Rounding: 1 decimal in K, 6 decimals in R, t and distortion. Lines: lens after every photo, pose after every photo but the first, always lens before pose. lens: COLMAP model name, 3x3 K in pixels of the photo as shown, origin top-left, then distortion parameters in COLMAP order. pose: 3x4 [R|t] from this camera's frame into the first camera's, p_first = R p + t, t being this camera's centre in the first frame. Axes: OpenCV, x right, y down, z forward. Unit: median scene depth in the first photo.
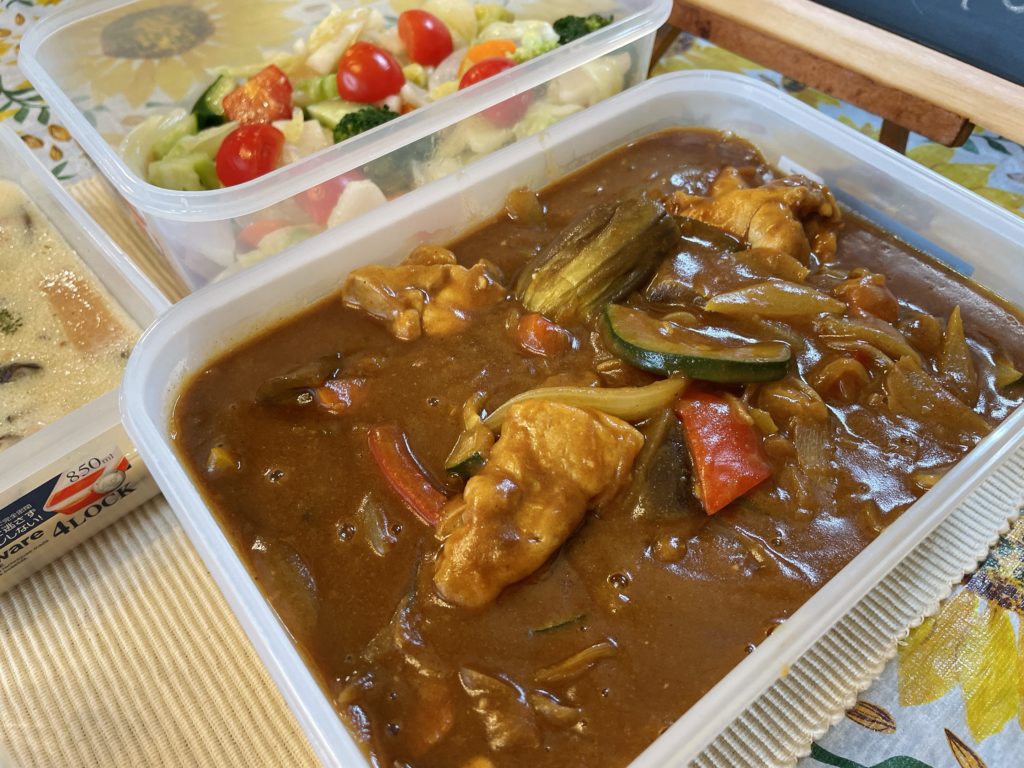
lens RADIAL K [[784.8, 0, 499.6], [0, 784.8, 382.6], [0, 0, 1]] dist [0.080745, -0.130176]
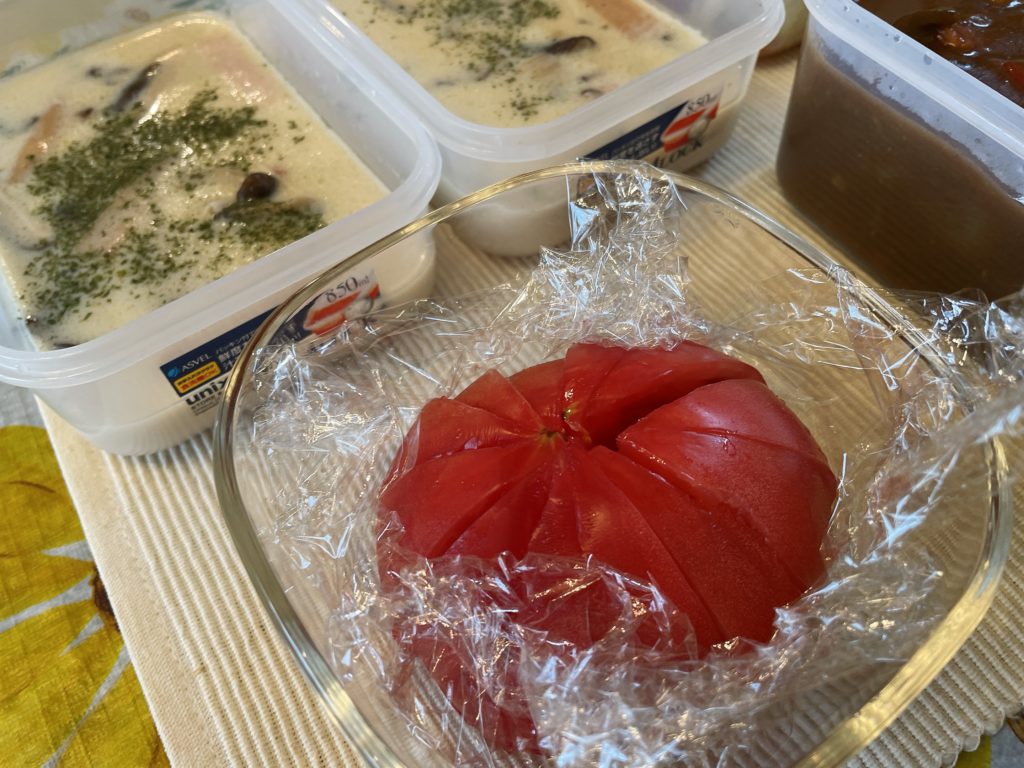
lens RADIAL K [[784.8, 0, 499.6], [0, 784.8, 382.6], [0, 0, 1]] dist [0.080745, -0.130176]
pose [[0.992773, 0.083129, -0.086549, -0.656681], [-0.075444, 0.993208, 0.088575, 0.411746], [0.093325, -0.081405, 0.992302, -0.156373]]
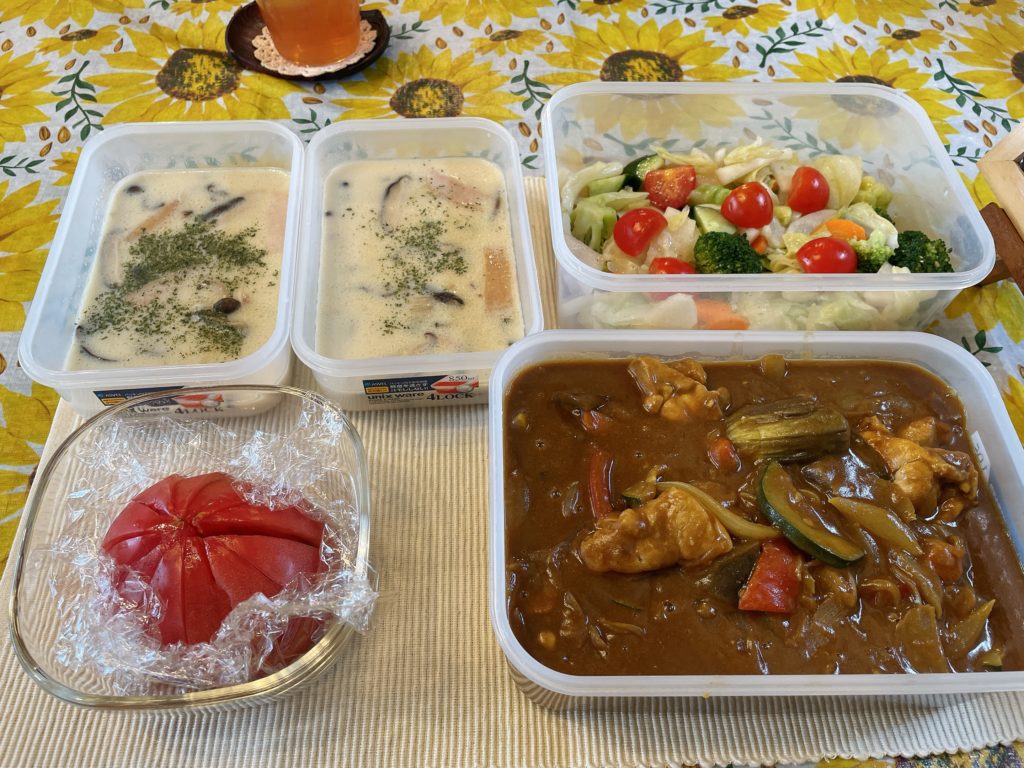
lens RADIAL K [[772.3, 0, 505.4], [0, 772.3, 378.2], [0, 0, 1]] dist [0.081551, -0.115090]
pose [[0.797686, 0.520159, -0.305173, 0.100395], [-0.492743, 0.853905, 0.167487, -0.235192], [0.347709, 0.016770, 0.937453, -0.606953]]
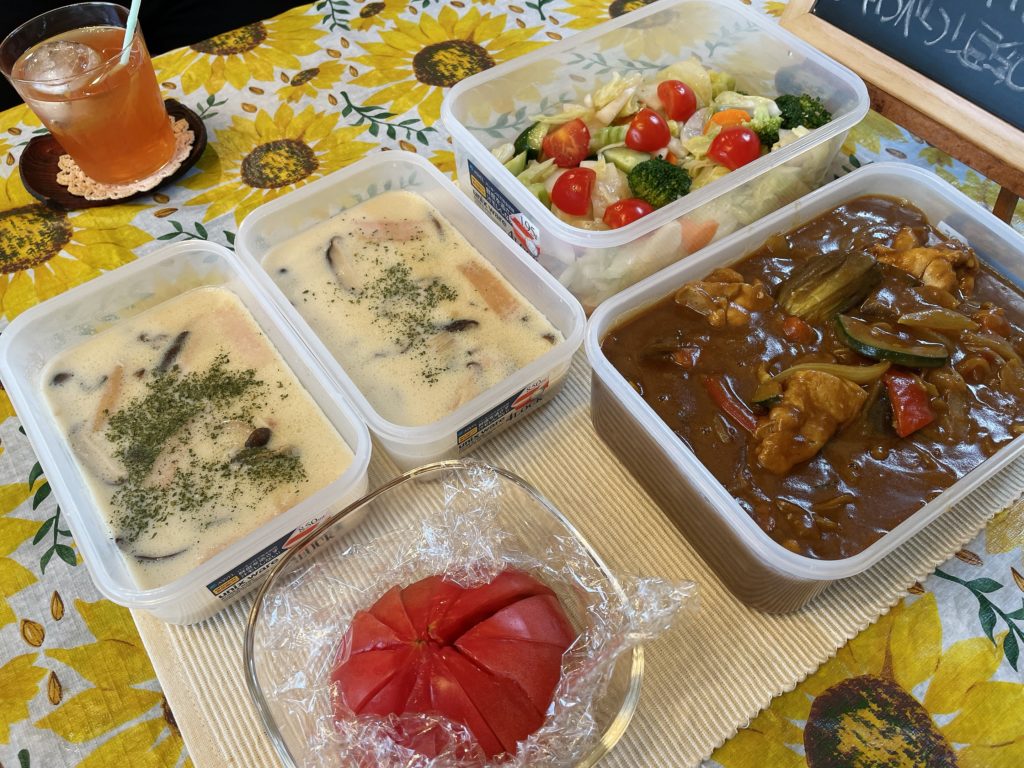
lens RADIAL K [[772.3, 0, 505.4], [0, 772.3, 378.2], [0, 0, 1]] dist [0.081551, -0.115090]
pose [[0.996041, 0.077737, -0.043128, -0.502853], [-0.074200, 0.994165, 0.078296, -0.041144], [0.048963, -0.074785, 0.995997, -0.743336]]
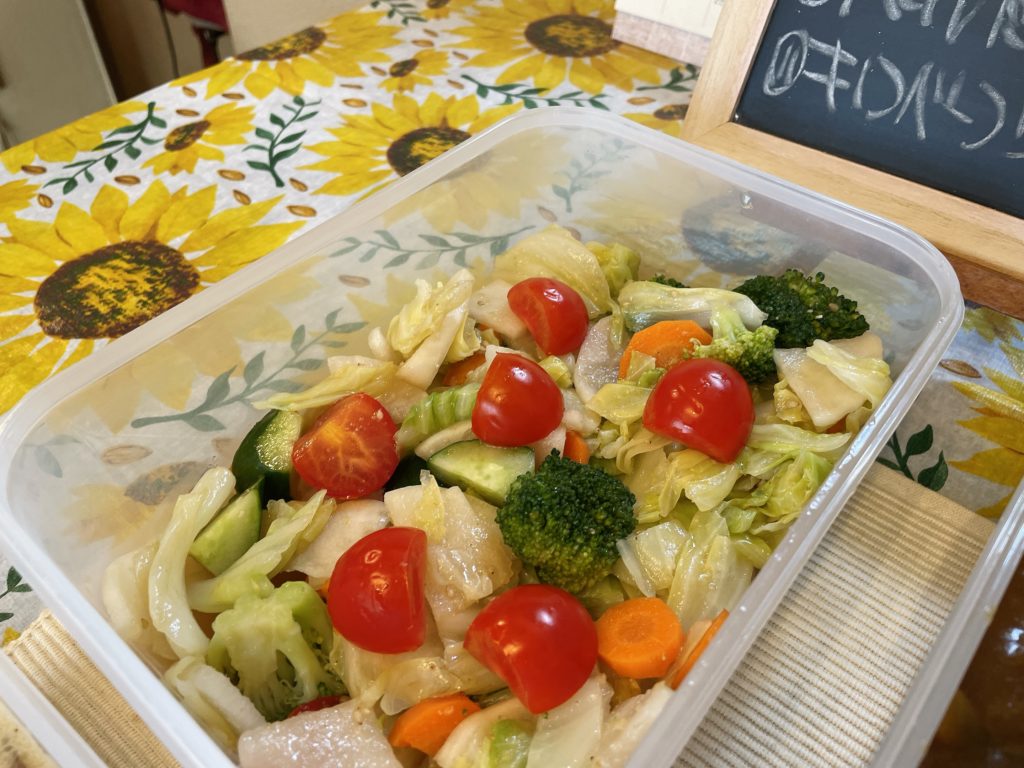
lens RADIAL K [[772.3, 0, 505.4], [0, 772.3, 378.2], [0, 0, 1]] dist [0.081551, -0.115090]
pose [[0.981248, -0.120148, 0.150722, -0.413666], [0.130153, 0.989776, -0.058339, -0.563075], [-0.142172, 0.076862, 0.986853, 0.517183]]
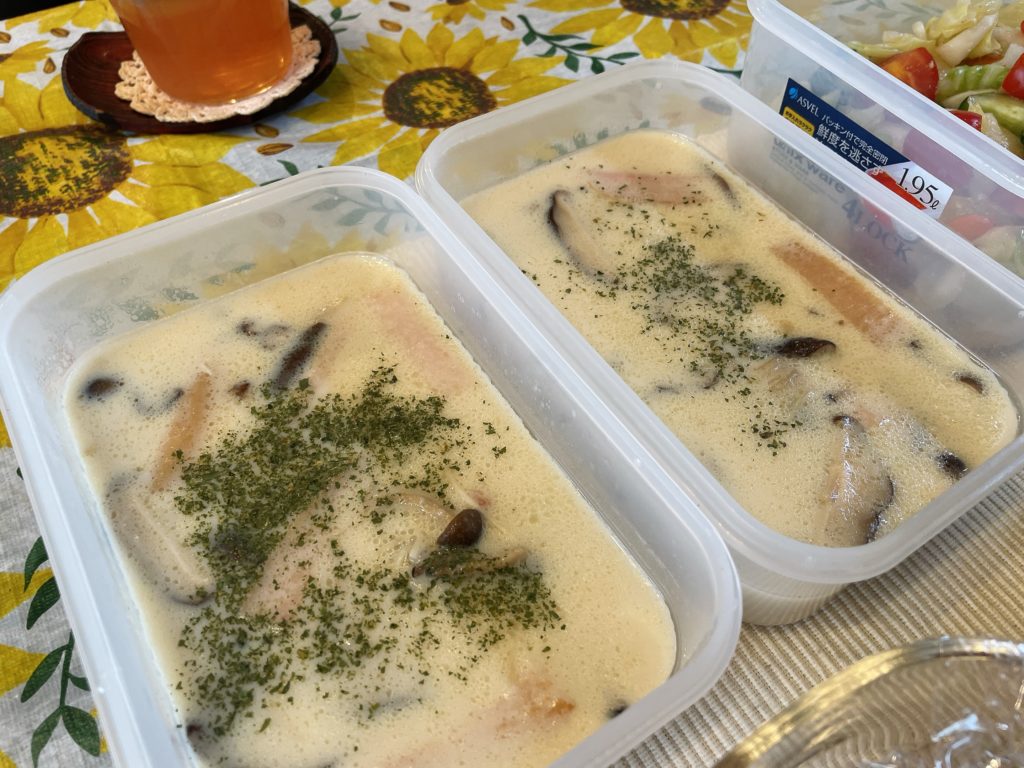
lens RADIAL K [[784.8, 0, 499.6], [0, 784.8, 382.6], [0, 0, 1]] dist [0.080745, -0.130176]
pose [[0.986101, 0.151131, -0.069029, -1.029543], [-0.149543, 0.988368, 0.027654, 0.066304], [0.072406, -0.016947, 0.997231, 0.029376]]
